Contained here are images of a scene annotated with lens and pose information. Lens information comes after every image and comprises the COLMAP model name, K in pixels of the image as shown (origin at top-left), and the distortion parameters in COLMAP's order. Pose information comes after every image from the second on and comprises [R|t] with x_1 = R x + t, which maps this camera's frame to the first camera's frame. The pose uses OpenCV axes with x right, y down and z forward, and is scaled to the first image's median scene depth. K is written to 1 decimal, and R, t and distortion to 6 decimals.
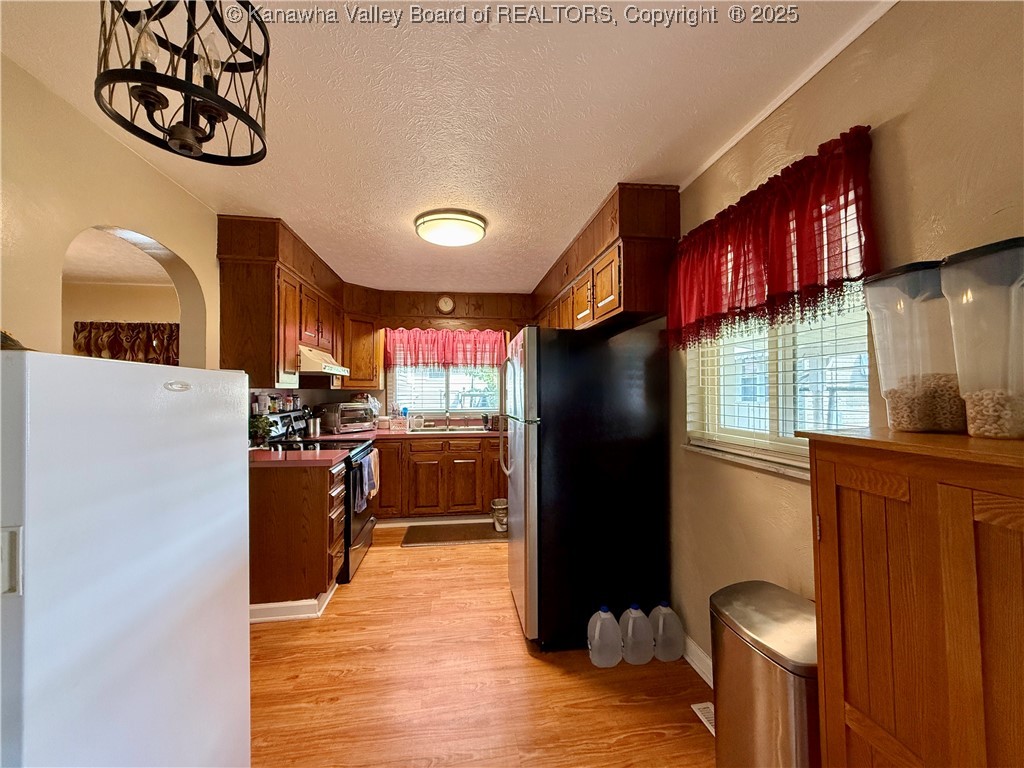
lens RADIAL K [[413.4, 0, 512.0], [0, 413.4, 384.0], [0, 0, 1]] dist [0.000838, 0.000045]
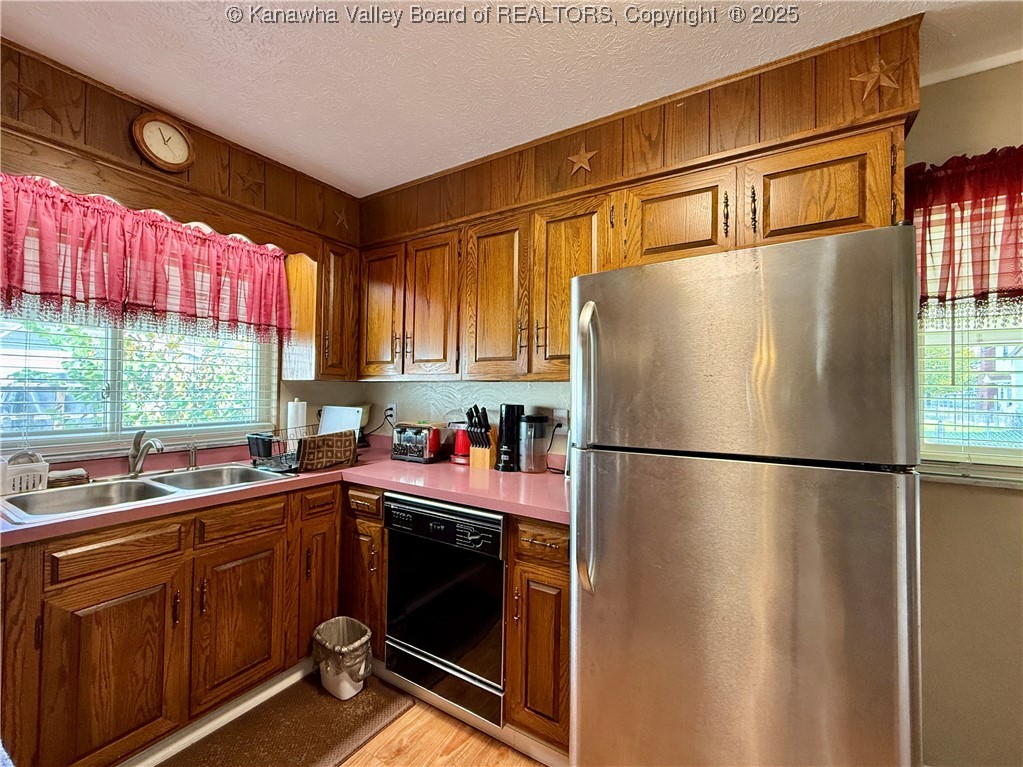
lens RADIAL K [[432.9, 0, 501.9], [0, 432.9, 384.1], [0, 0, 1]] dist [0.000189, 0.000029]
pose [[0.647990, 0.022826, 0.761307, -0.262471], [-0.031005, 0.999513, -0.003578, 0.012776], [-0.761018, -0.021286, 0.648382, 0.536085]]
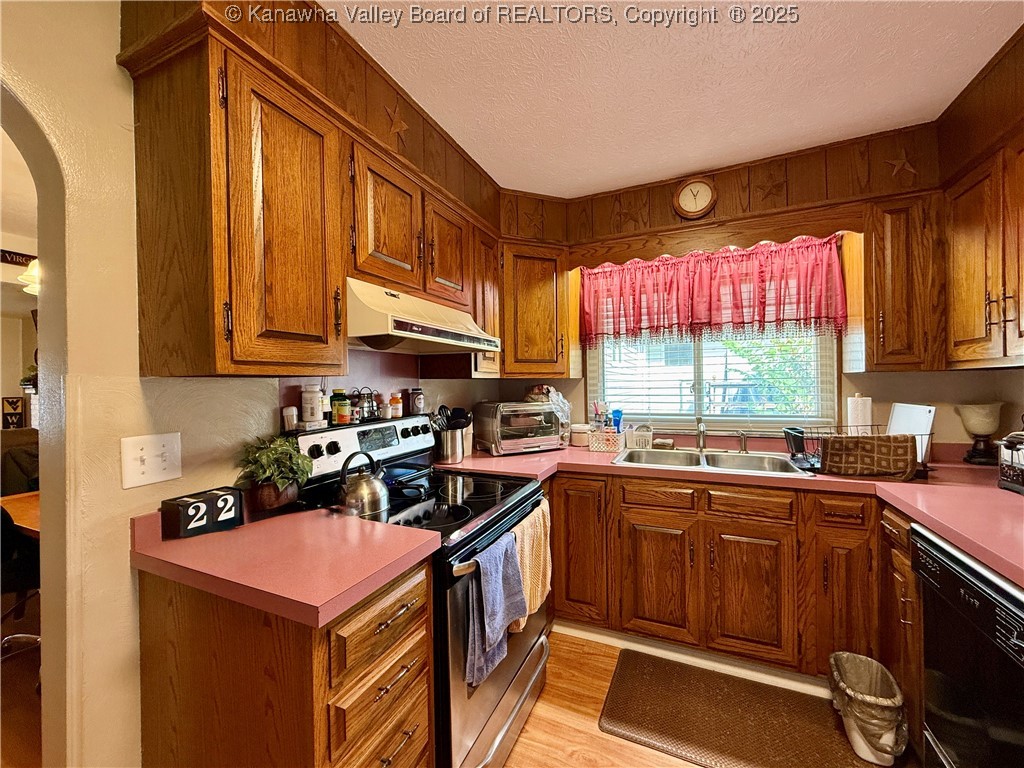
lens RADIAL K [[403.2, 0, 512.0], [0, 403.2, 384.0], [0, 0, 1]] dist [-0.001877, -0.000078]
pose [[0.845699, -0.009596, -0.533574, -0.095180], [0.021676, 0.999631, 0.016378, 0.010758], [0.533220, -0.025417, 0.845595, 0.501801]]
